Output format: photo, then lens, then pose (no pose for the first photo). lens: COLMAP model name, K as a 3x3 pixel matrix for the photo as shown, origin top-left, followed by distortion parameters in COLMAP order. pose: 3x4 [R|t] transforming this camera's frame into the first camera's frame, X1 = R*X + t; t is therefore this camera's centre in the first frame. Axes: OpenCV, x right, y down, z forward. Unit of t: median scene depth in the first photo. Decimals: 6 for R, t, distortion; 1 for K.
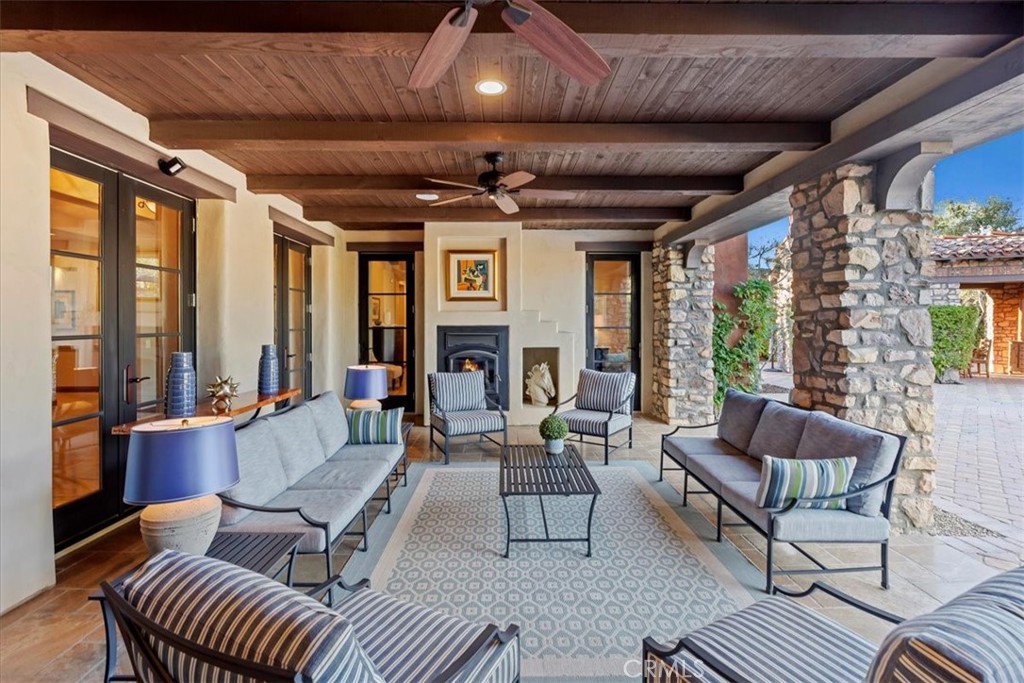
lens RADIAL K [[502.6, 0, 511.4], [0, 502.6, 334.8], [0, 0, 1]] dist [0.001233, 0.000251]
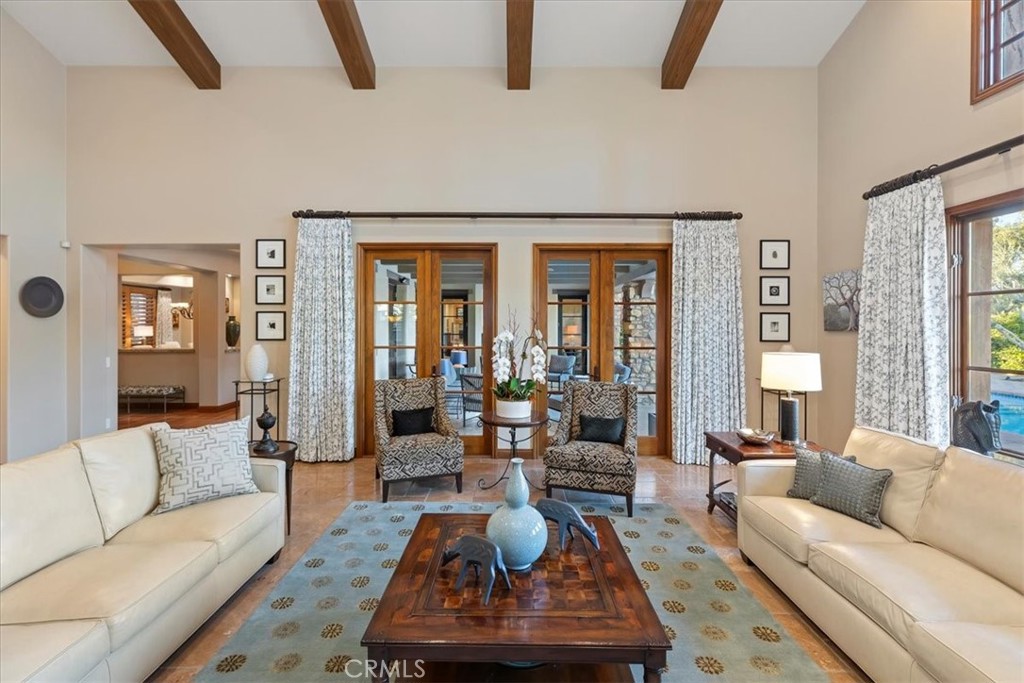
lens RADIAL K [[452.4, 0, 512.0], [0, 452.4, 341.5], [0, 0, 1]] dist [-0.000933, -0.000243]
pose [[0.999877, 0.006379, -0.014361, 0.001382], [-0.006243, 0.999935, 0.009505, -0.003199], [0.014421, -0.009414, 0.999852, -1.281481]]
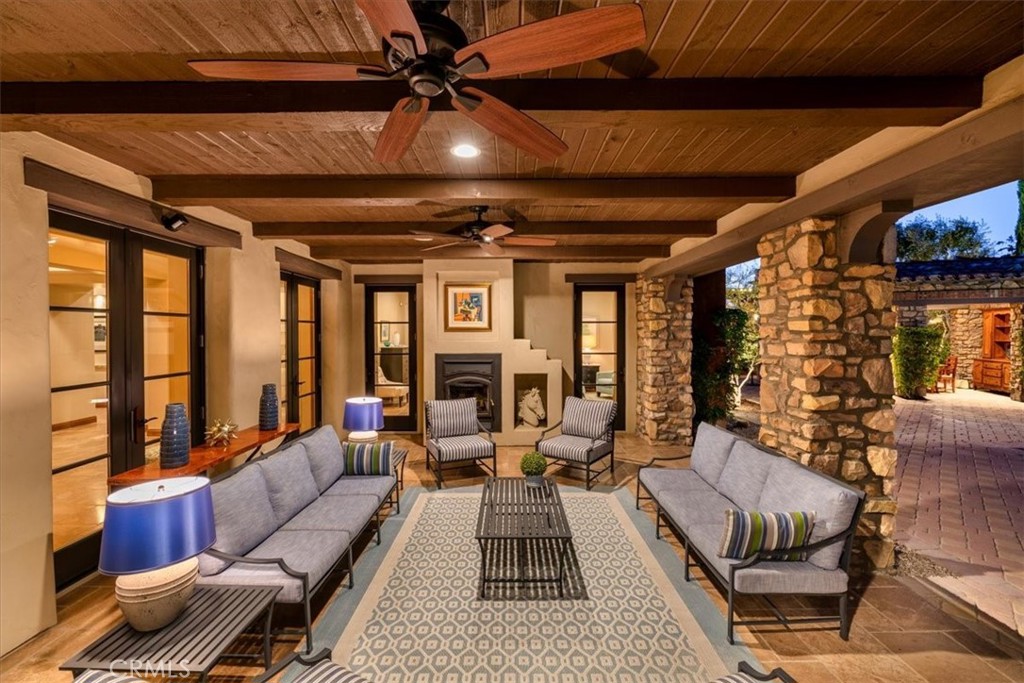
lens RADIAL K [[452.4, 0, 512.0], [0, 452.4, 341.5], [0, 0, 1]] dist [-0.000933, -0.000243]
pose [[0.999818, -0.000989, -0.019046, 0.059314], [0.001087, 0.999986, 0.005089, -0.080951], [0.019041, -0.005109, 0.999806, 0.045926]]
